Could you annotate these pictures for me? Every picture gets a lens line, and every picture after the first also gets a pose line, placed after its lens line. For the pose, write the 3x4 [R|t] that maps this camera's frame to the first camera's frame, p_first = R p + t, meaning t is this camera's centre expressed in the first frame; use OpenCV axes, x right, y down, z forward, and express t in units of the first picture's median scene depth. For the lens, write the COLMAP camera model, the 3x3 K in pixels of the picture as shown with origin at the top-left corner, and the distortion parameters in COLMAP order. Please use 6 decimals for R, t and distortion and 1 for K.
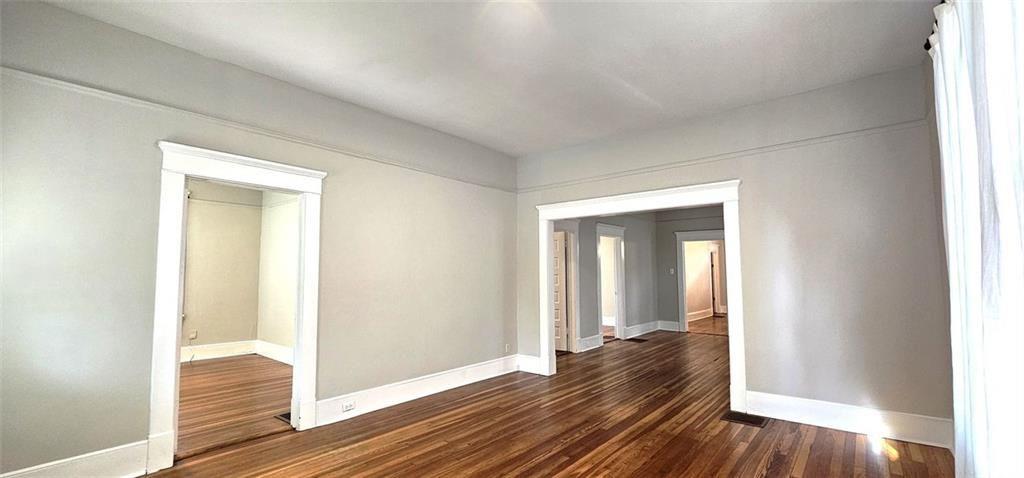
lens RADIAL K [[417.9, 0, 512.0], [0, 417.9, 239.0], [0, 0, 1]] dist [0.001105, -0.000019]
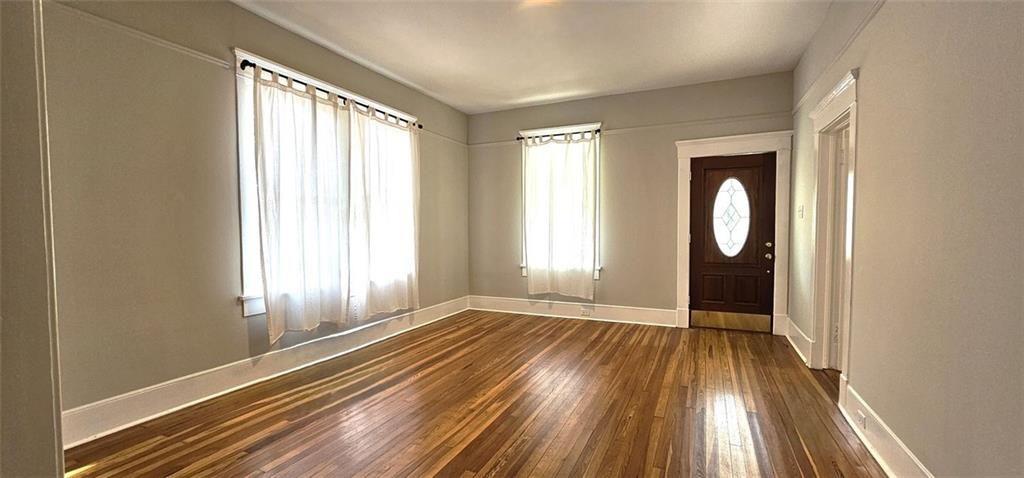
lens RADIAL K [[417.9, 0, 512.0], [0, 417.9, 239.0], [0, 0, 1]] dist [0.001105, -0.000019]
pose [[-0.964444, 0.013822, -0.263927, 0.301211], [0.029422, 0.998039, -0.055249, 0.148347], [0.262646, -0.061050, -0.962959, 1.544365]]
